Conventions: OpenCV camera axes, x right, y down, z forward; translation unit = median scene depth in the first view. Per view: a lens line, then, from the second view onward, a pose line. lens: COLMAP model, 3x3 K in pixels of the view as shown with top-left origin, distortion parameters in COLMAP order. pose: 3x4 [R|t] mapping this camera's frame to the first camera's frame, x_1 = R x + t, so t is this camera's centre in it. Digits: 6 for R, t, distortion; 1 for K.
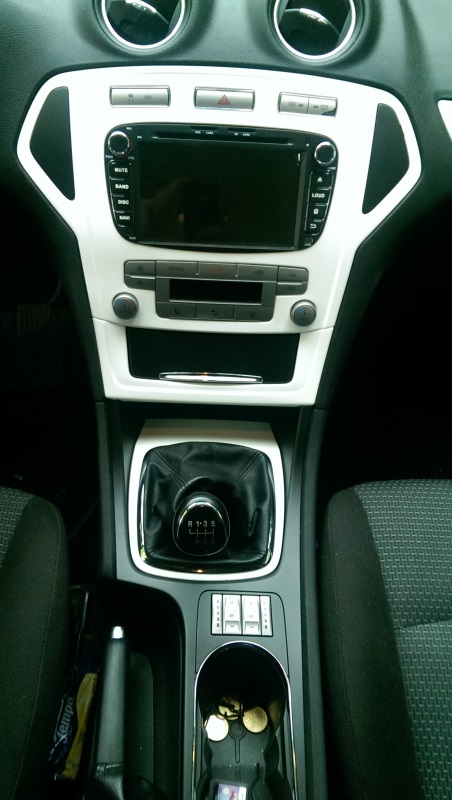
lens RADIAL K [[559.3, 0, 207.9], [0, 559.3, 398.8], [0, 0, 1]] dist [0.054356, -0.105245]
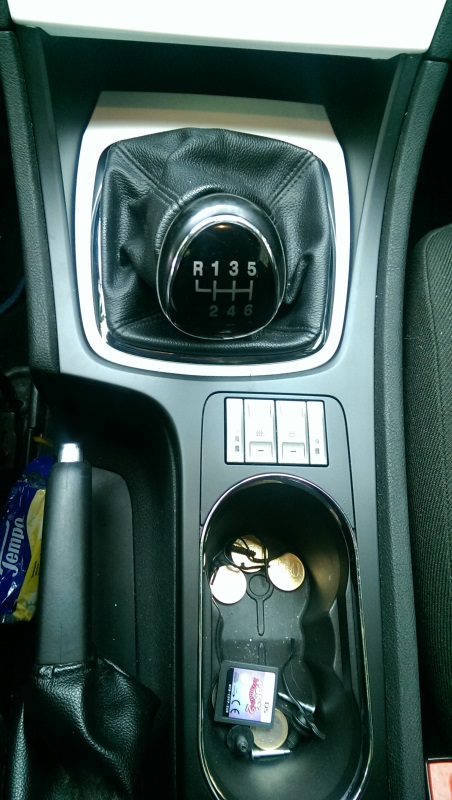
lens RADIAL K [[566.9, 0, 226.0], [0, 566.9, 400.0], [0, 0, 1]] dist [0.017181, -0.002086]
pose [[0.997801, 0.001280, 0.066270, -0.031631], [-0.027065, 0.920531, 0.389732, 0.118093], [-0.060505, -0.390668, 0.918541, 0.453803]]
